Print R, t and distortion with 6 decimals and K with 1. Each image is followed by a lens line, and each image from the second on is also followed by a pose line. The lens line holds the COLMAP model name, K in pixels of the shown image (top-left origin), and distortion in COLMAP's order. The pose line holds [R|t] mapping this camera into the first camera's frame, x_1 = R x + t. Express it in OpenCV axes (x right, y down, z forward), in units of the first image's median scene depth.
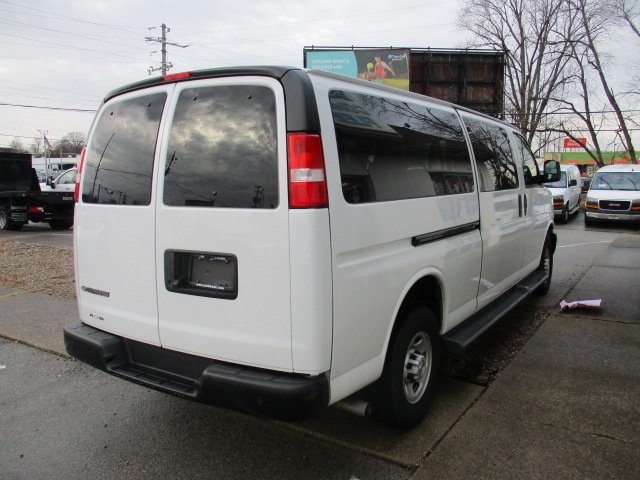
lens RADIAL K [[532.9, 0, 320.0], [0, 532.9, 240.0], [0, 0, 1]] dist [-0.032072, -0.000245]
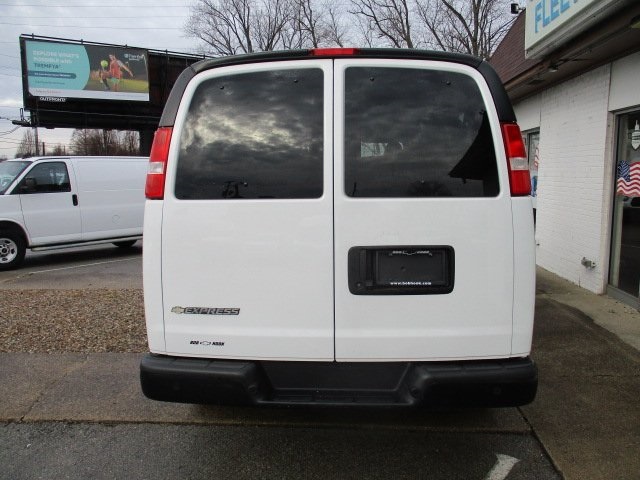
lens RADIAL K [[532.9, 0, 320.0], [0, 532.9, 240.0], [0, 0, 1]] dist [-0.032072, -0.000245]
pose [[0.868036, -0.057046, 0.493214, -0.610740], [0.062824, 0.998013, 0.004865, -0.001659], [-0.492511, 0.026762, 0.869895, 0.209348]]
